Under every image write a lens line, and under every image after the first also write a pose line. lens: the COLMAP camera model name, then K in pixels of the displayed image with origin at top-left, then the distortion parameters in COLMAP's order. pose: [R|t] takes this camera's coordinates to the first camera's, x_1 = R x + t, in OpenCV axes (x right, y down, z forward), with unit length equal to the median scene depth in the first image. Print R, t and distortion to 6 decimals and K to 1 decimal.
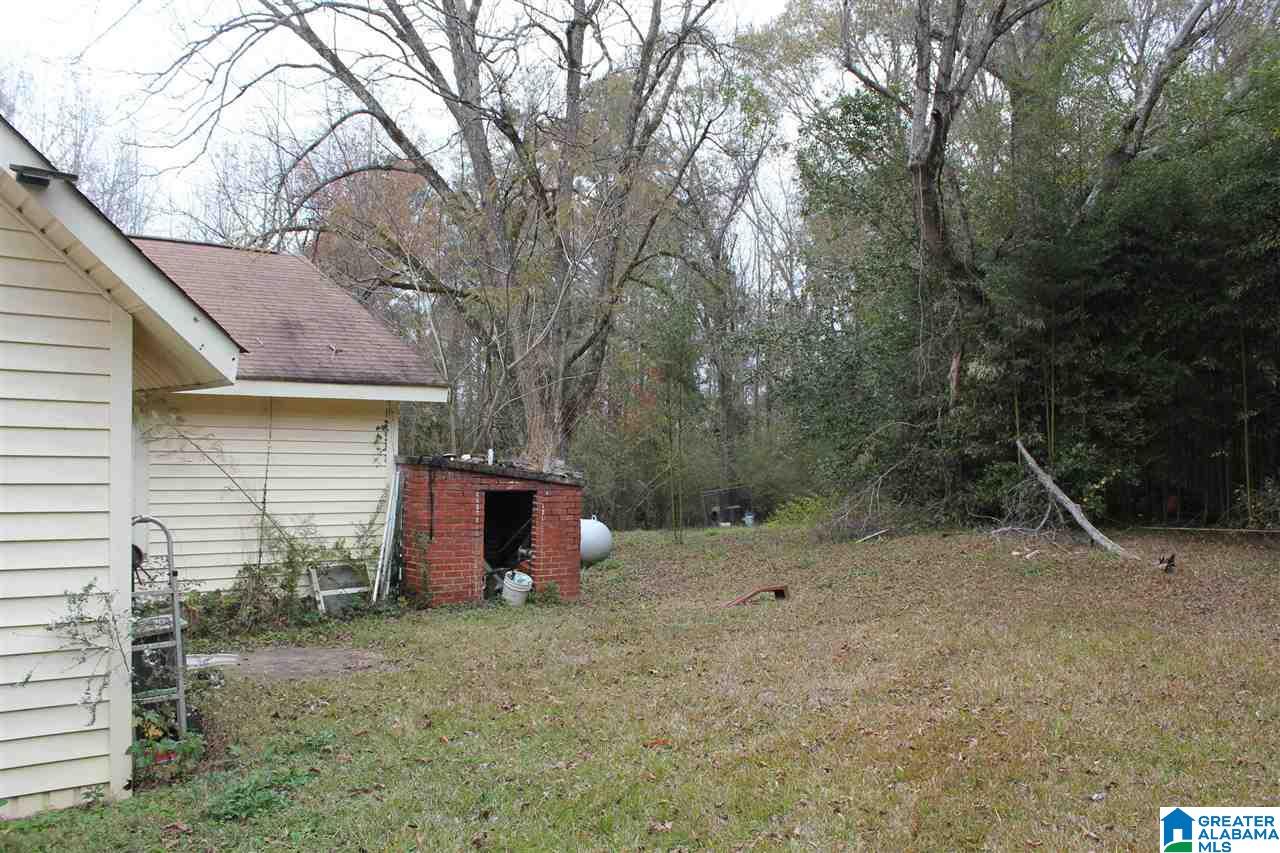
lens RADIAL K [[1072.1, 0, 632.8], [0, 1072.1, 443.9], [0, 0, 1]] dist [-0.159585, 0.132128]
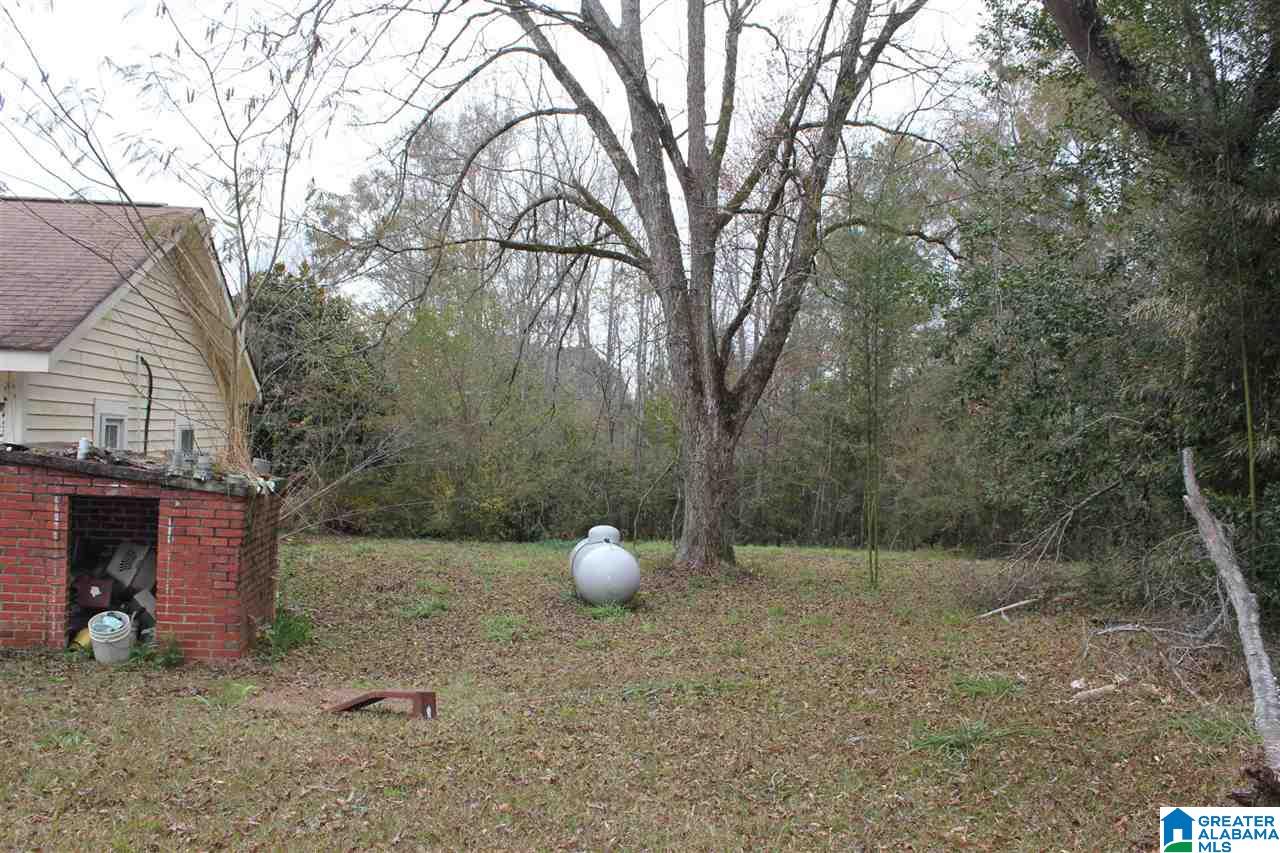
lens RADIAL K [[1072.1, 0, 632.8], [0, 1072.1, 443.9], [0, 0, 1]] dist [-0.159585, 0.132128]
pose [[0.844557, 0.023253, -0.534960, 0.544113], [-0.023498, 0.999704, 0.006357, -0.003390], [0.534949, 0.007201, 0.844854, 0.614193]]
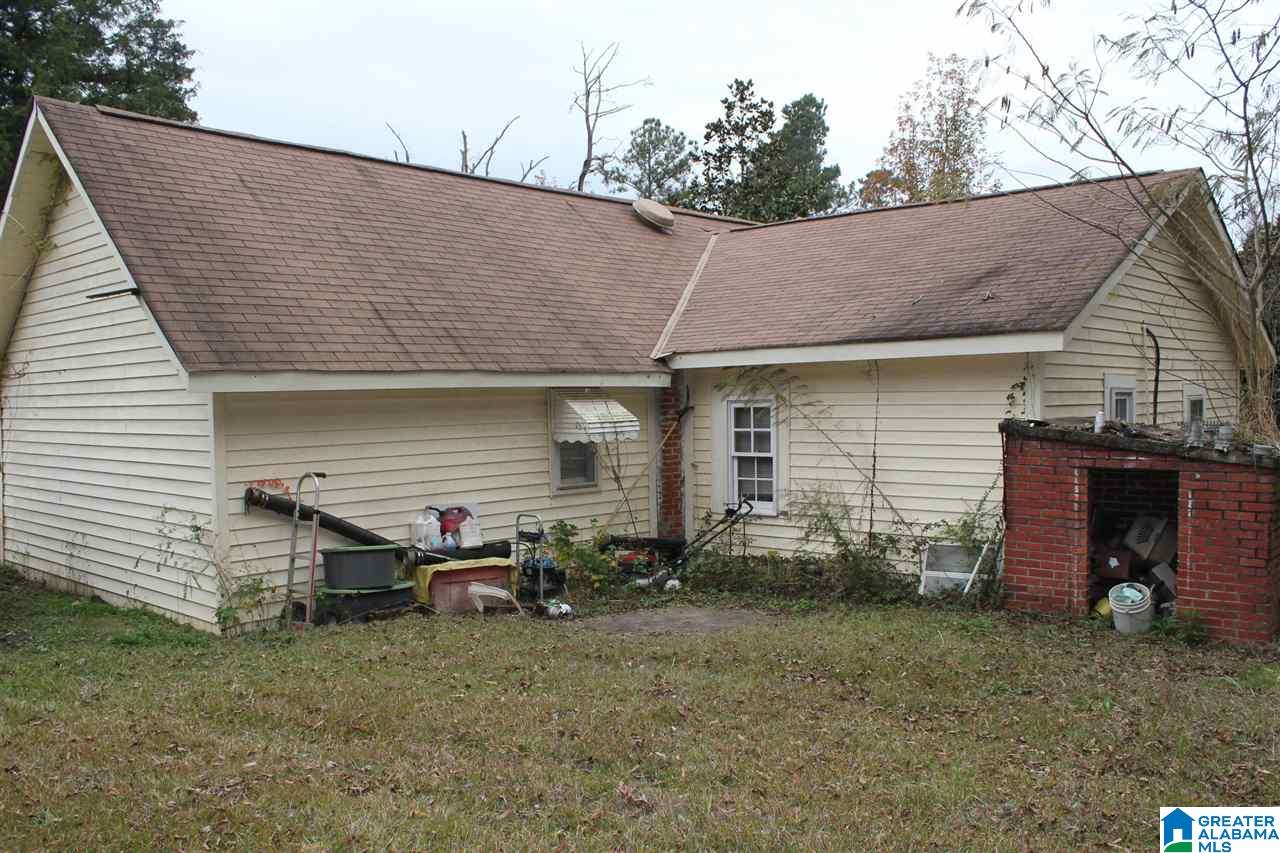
lens RADIAL K [[1072.1, 0, 632.8], [0, 1072.1, 443.9], [0, 0, 1]] dist [-0.159585, 0.132128]
pose [[0.127103, 0.025203, -0.991569, 0.531146], [0.026790, 0.999225, 0.028831, -0.001712], [0.991528, -0.030229, 0.126329, 0.594925]]
